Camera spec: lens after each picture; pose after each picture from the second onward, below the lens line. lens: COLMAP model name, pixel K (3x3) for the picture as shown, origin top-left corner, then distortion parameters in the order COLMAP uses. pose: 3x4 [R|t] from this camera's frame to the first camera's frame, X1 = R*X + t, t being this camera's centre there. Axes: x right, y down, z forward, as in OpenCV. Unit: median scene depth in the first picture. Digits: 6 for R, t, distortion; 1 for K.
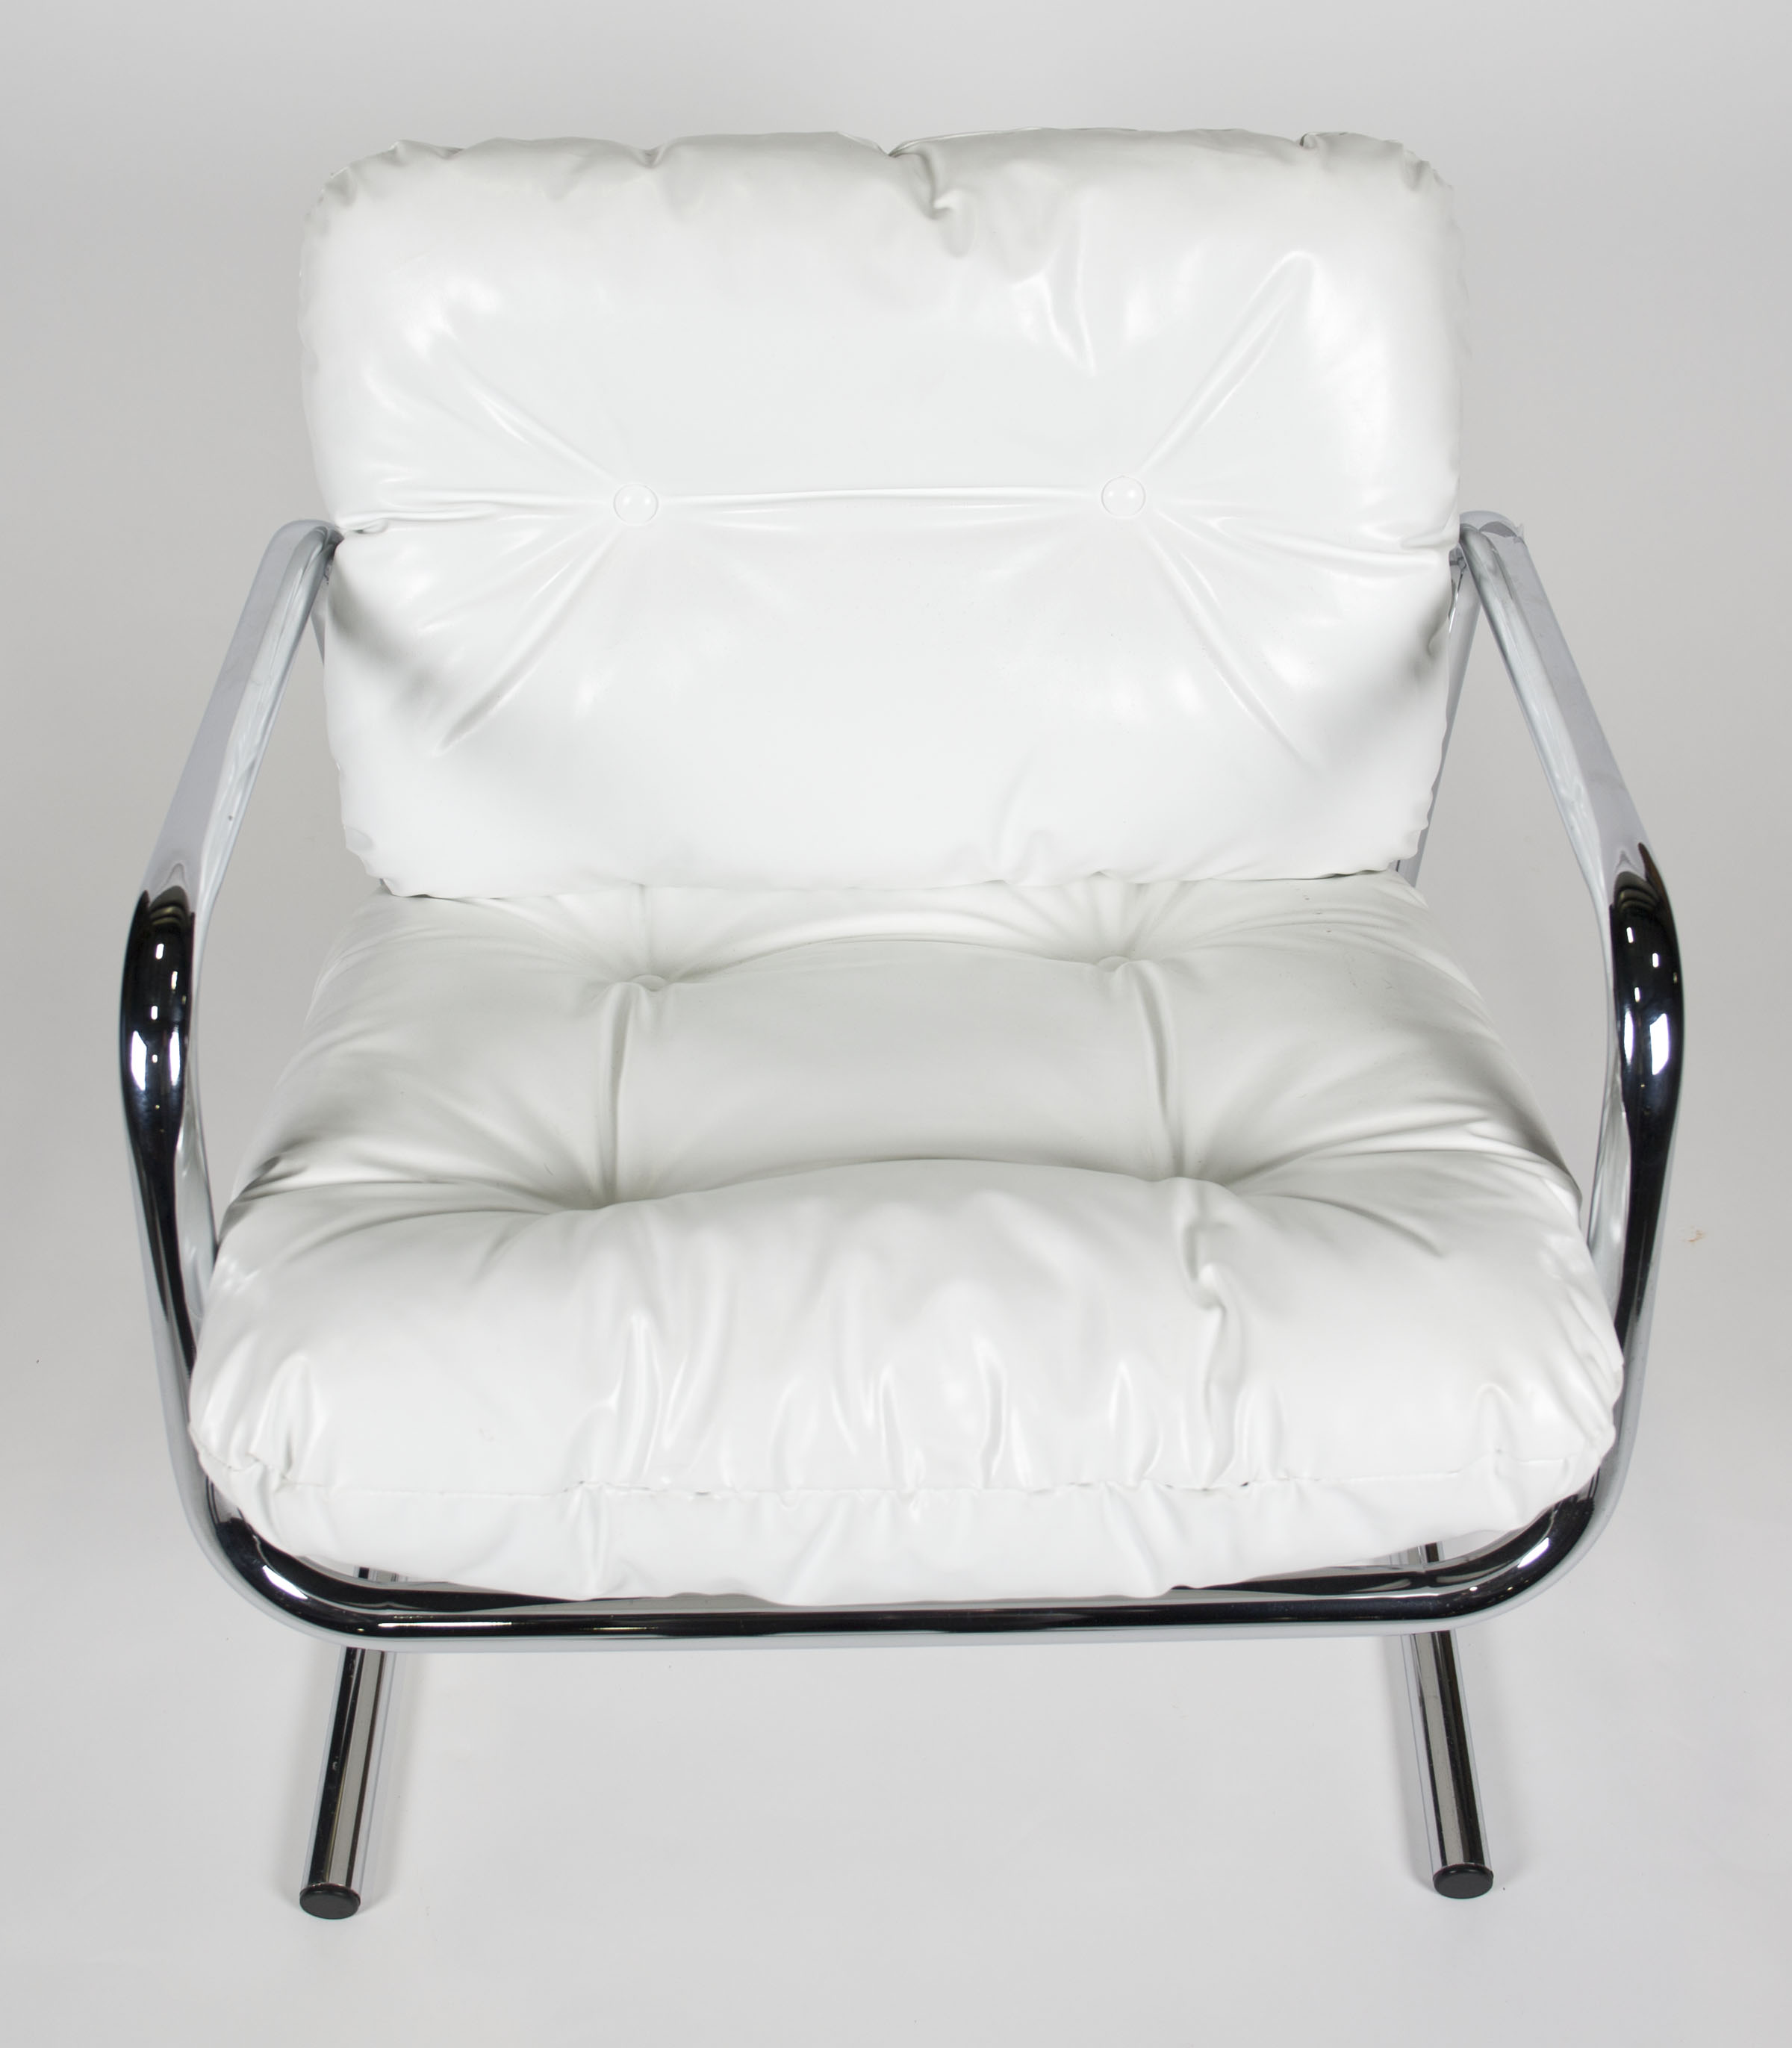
lens RADIAL K [[2425.5, 0, 917.0], [0, 2425.5, 864.1], [0, 0, 1]] dist [-0.085643, 0.000000]
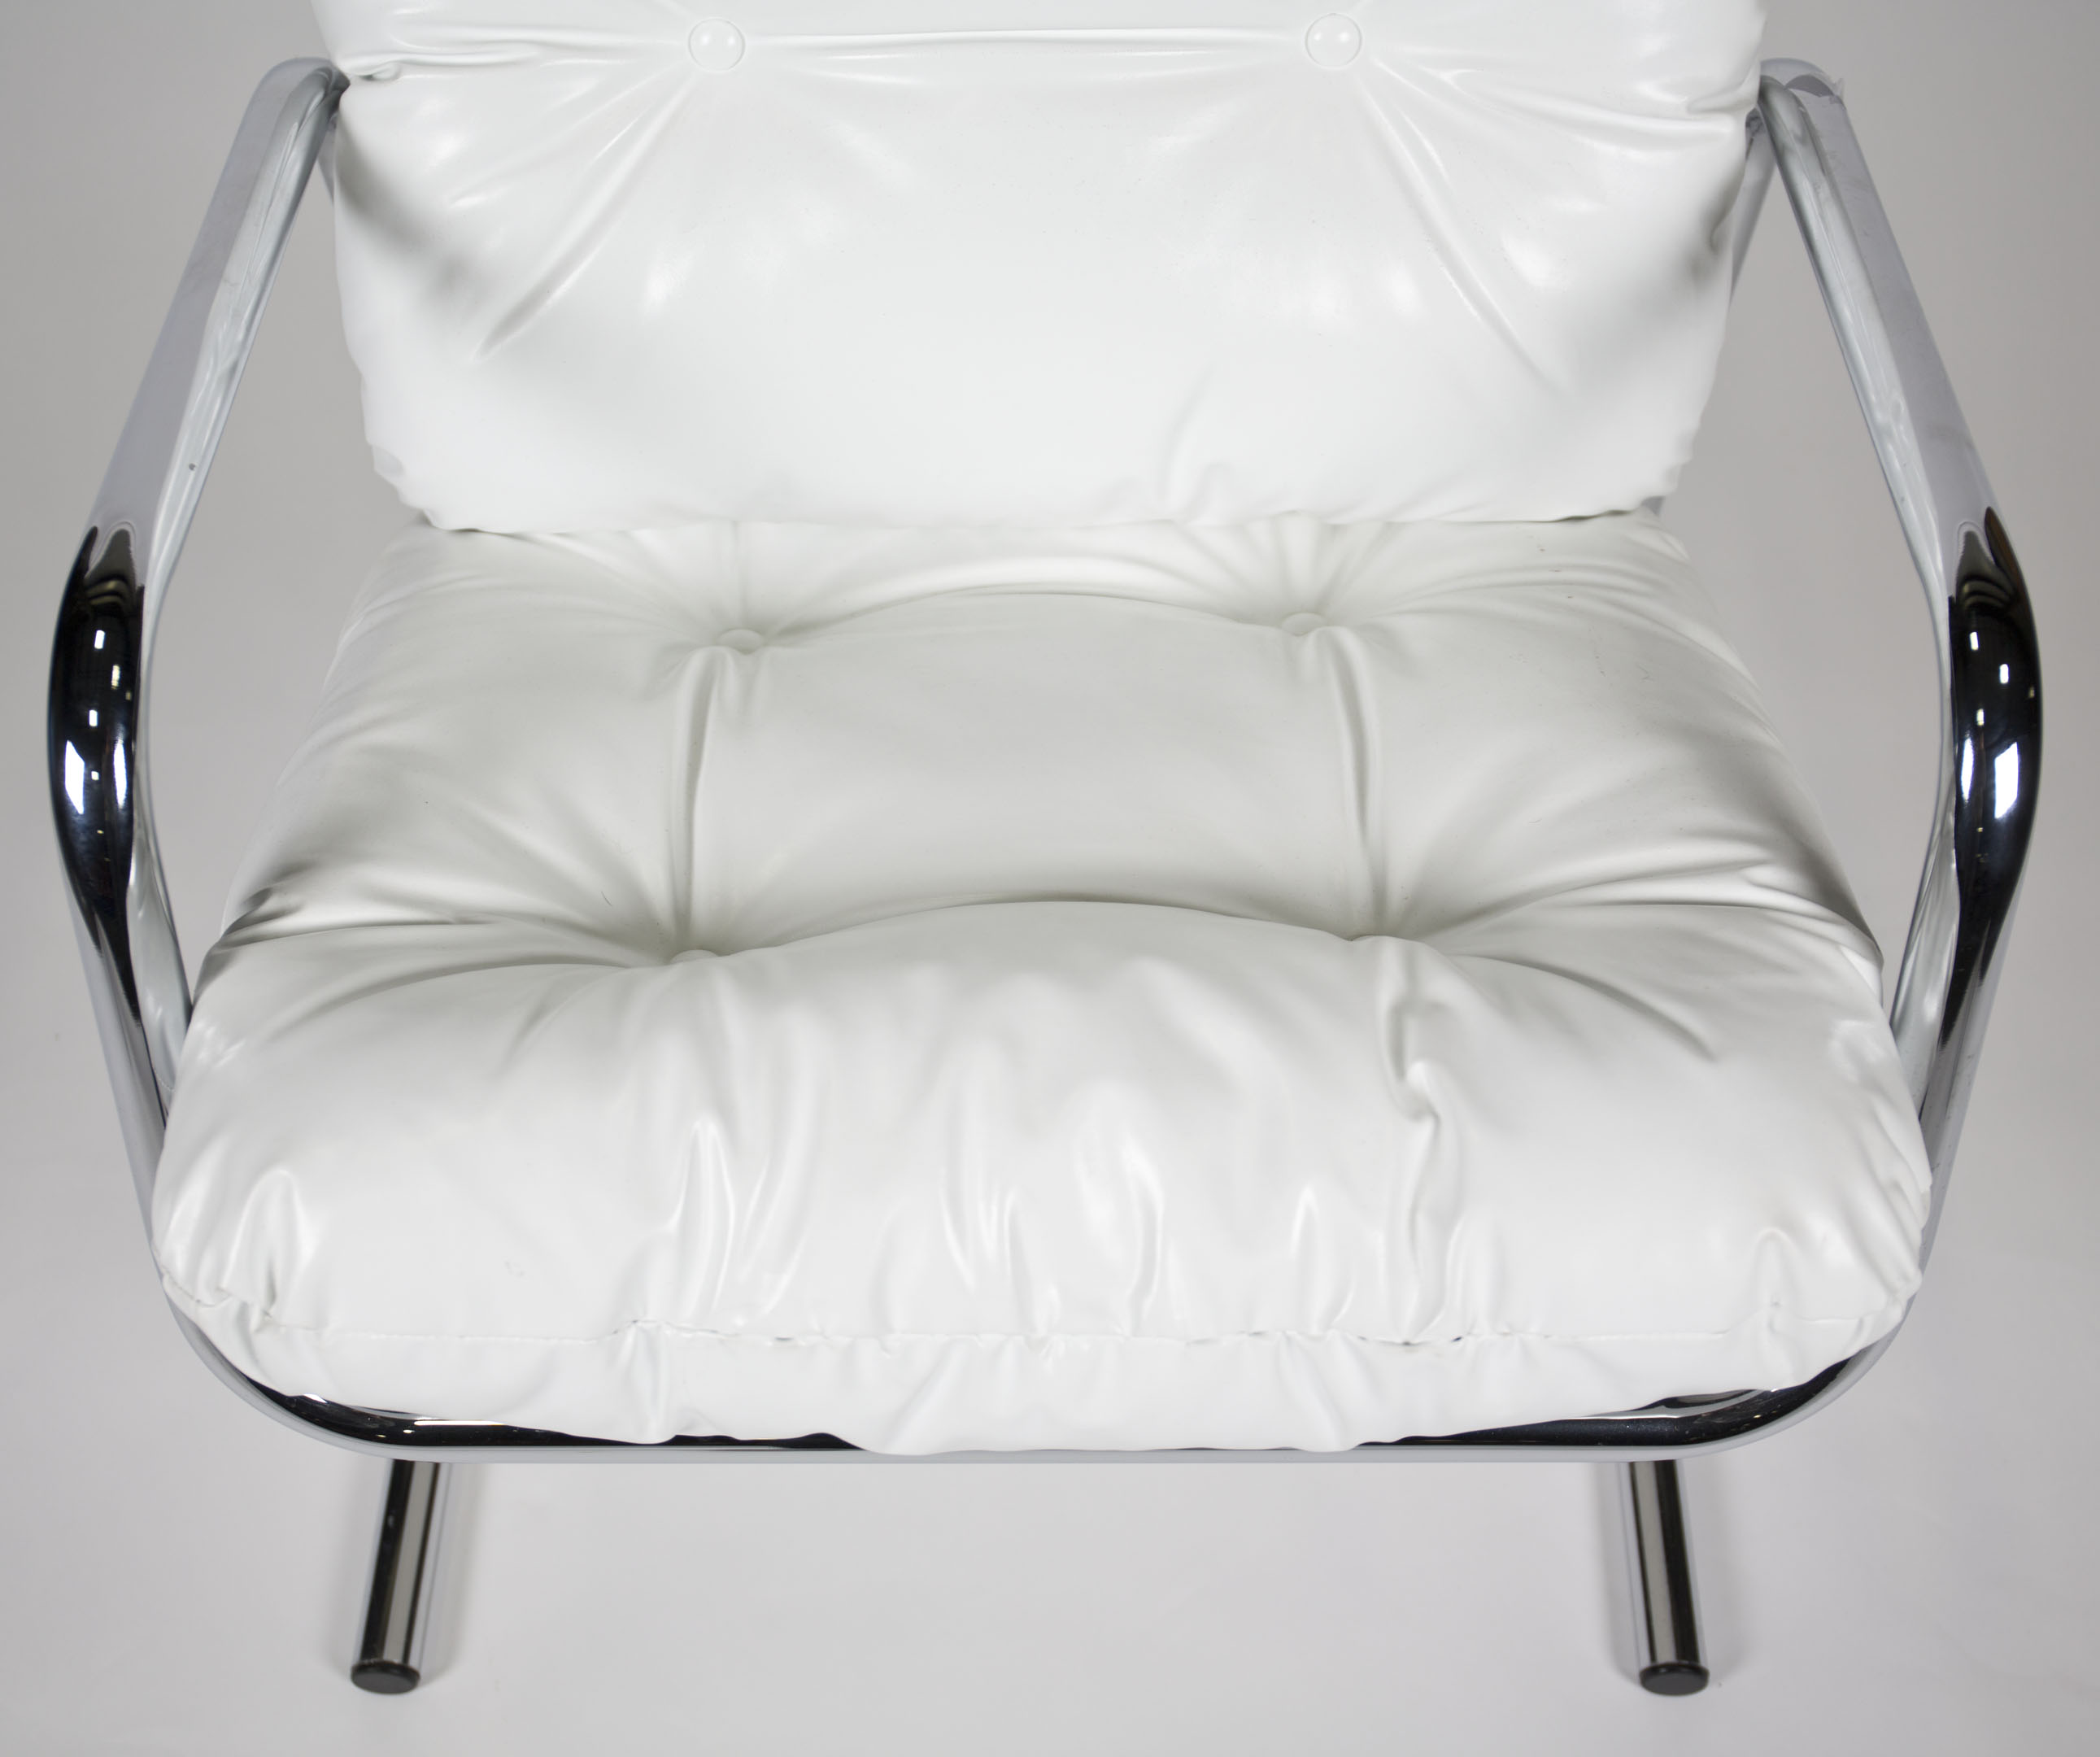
lens RADIAL K [[2489.4, 0, 1023.5], [0, 2489.4, 832.3], [0, 0, 1]] dist [-0.011676, 0.000000]
pose [[0.999714, 0.014378, -0.019097, 0.003950], [-0.010749, 0.983955, 0.178095, -0.046771], [0.021351, -0.177839, 0.983828, 0.176192]]
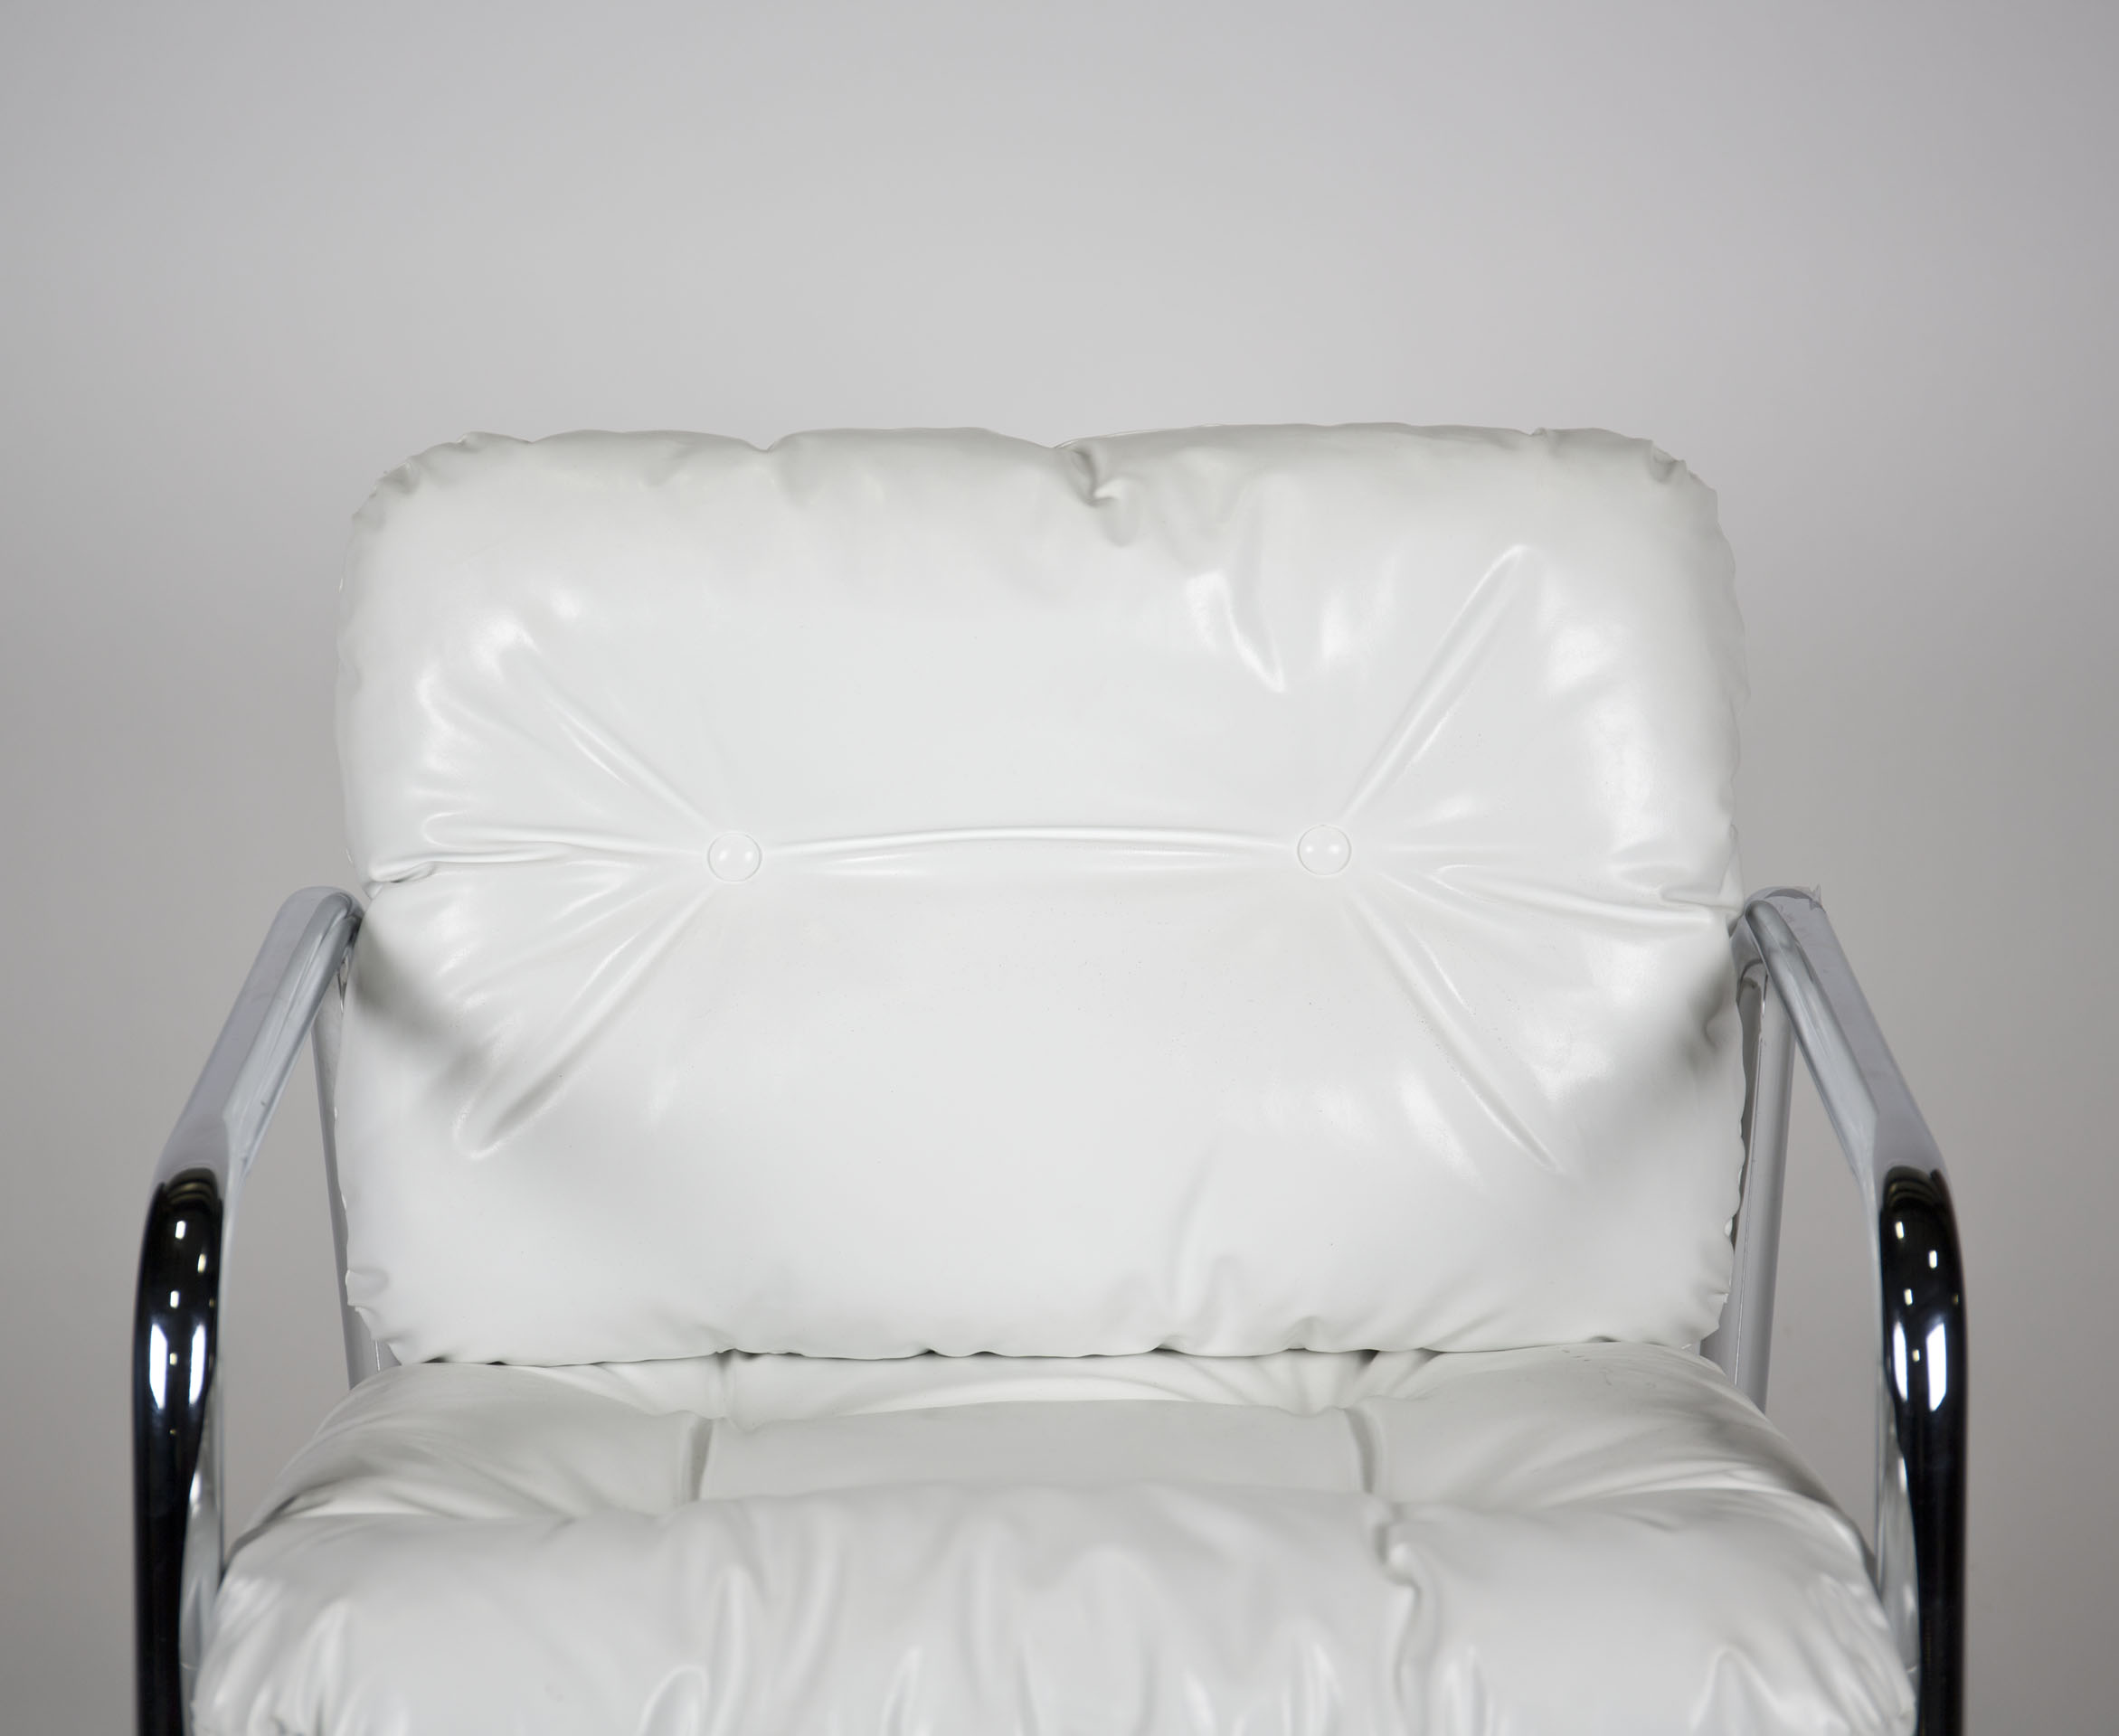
lens RADIAL K [[4468.9, 0, 1054.1], [0, 4468.9, 906.6], [0, 0, 1]] dist [0.091358, 0.000000]
pose [[0.999866, 0.002249, -0.016241, 0.020319], [-0.007211, 0.949934, -0.312367, 0.389966], [0.014725, 0.312442, 0.949823, -0.505302]]
